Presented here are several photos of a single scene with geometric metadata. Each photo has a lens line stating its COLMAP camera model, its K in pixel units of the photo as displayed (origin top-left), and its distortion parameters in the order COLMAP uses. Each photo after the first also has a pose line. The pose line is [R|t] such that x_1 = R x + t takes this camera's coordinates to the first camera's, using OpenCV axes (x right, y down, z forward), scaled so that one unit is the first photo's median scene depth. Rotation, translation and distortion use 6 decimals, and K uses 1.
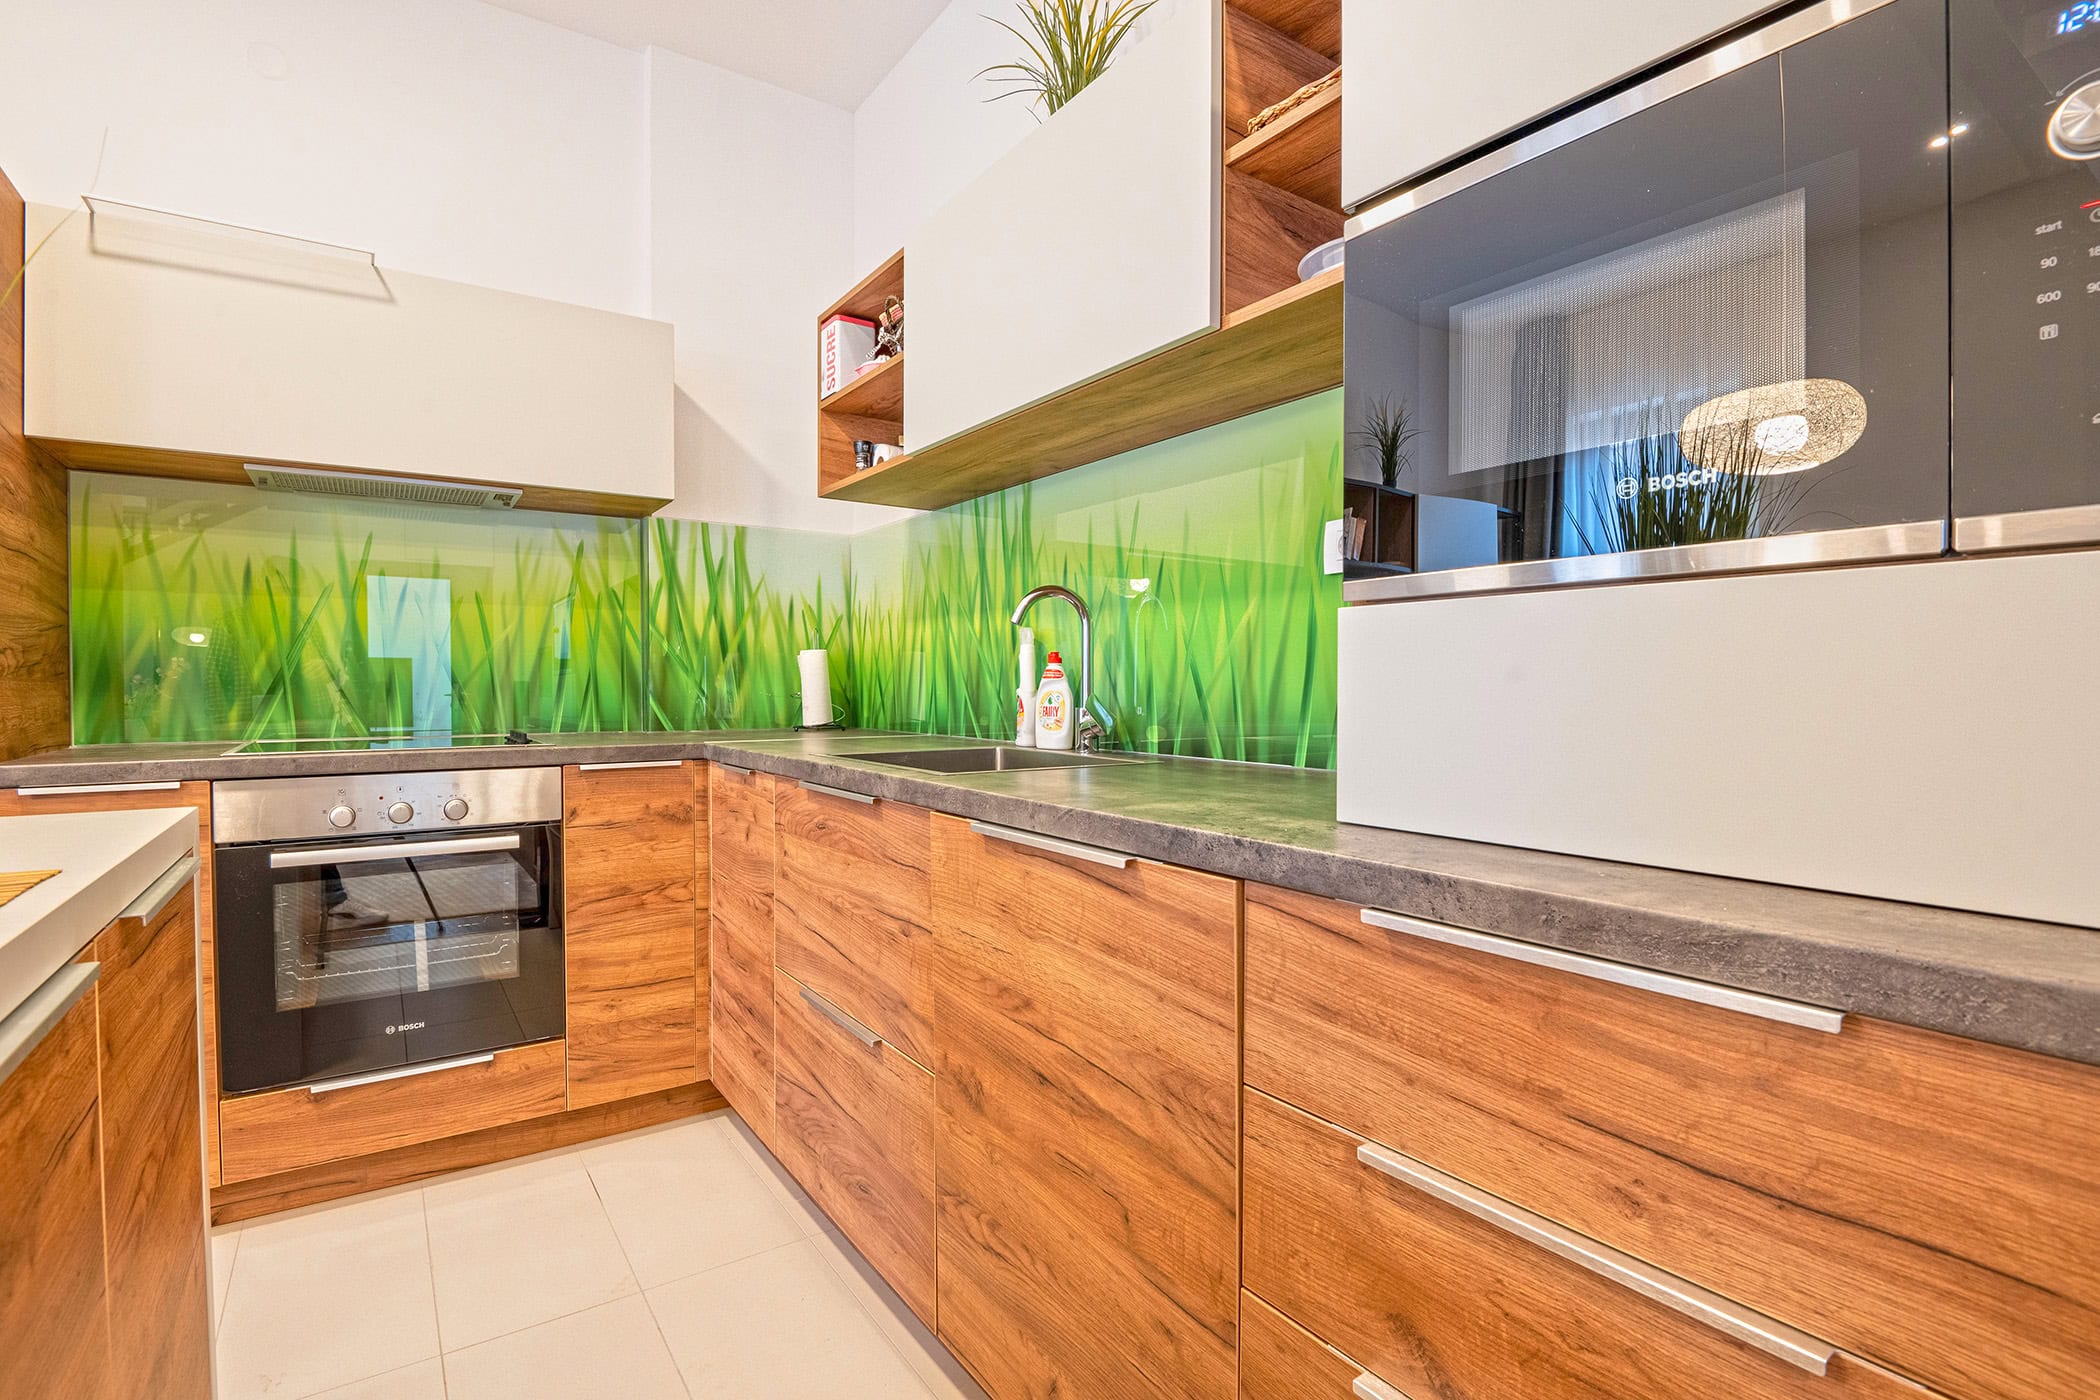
lens RADIAL K [[1009.5, 0, 1050.0], [0, 1009.5, 700.0], [0, 0, 1]] dist [-0.000298, -0.026253]
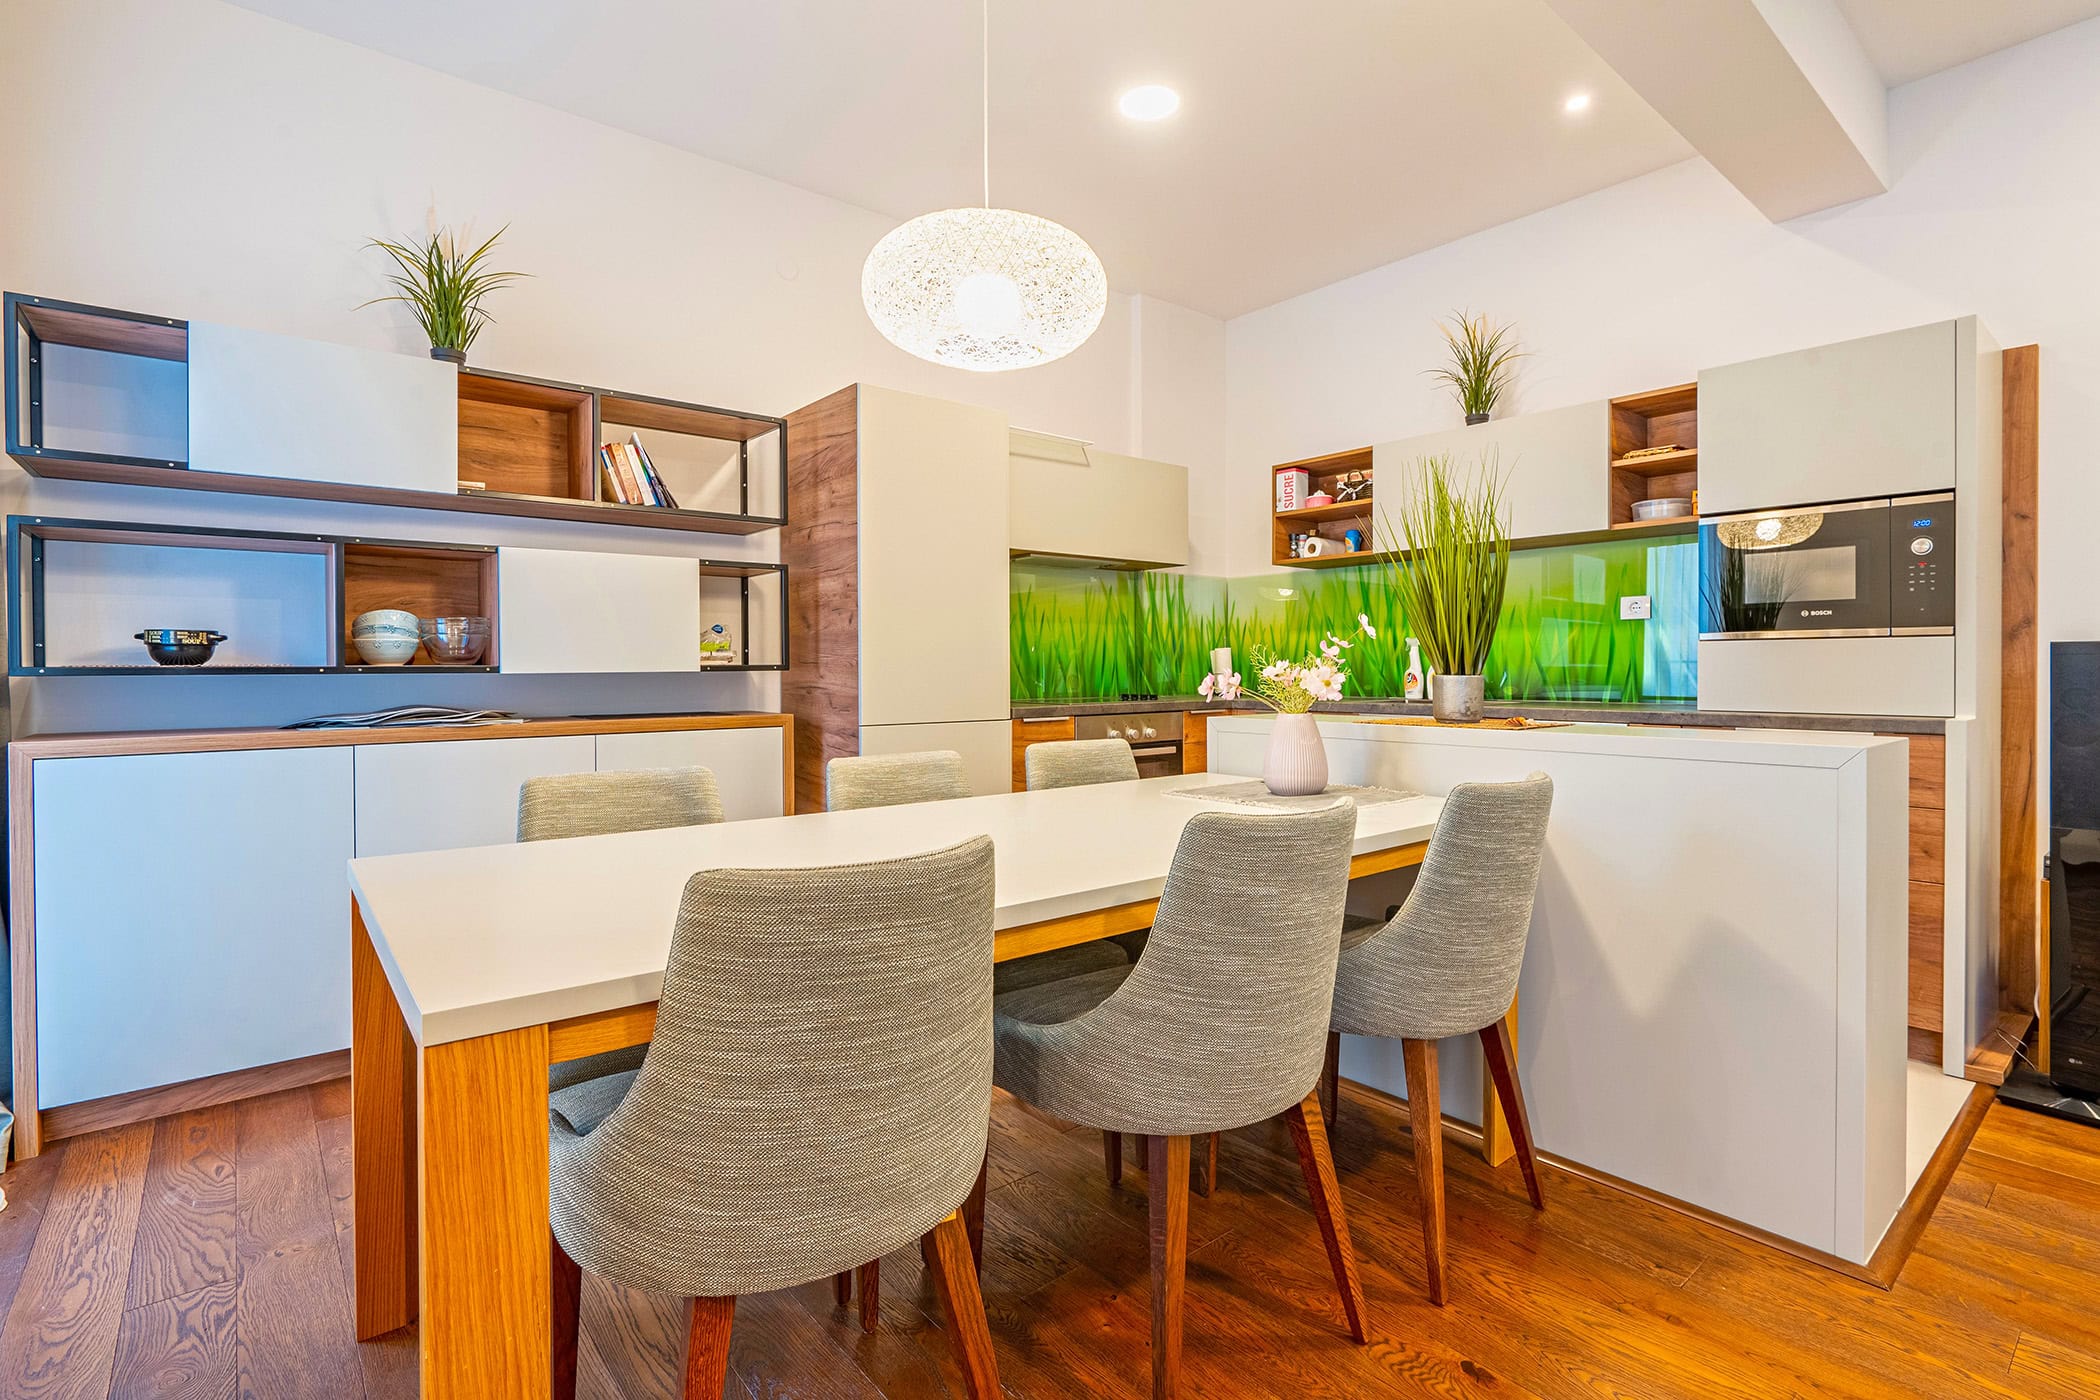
lens RADIAL K [[986.3, 0, 1058.6], [0, 986.3, 680.8], [0, 0, 1]] dist [0.001458, -0.013170]
pose [[0.996569, -0.007058, 0.082466, -1.032364], [0.007310, 0.999969, -0.002753, 0.012614], [-0.082444, 0.003347, 0.996590, -0.998215]]
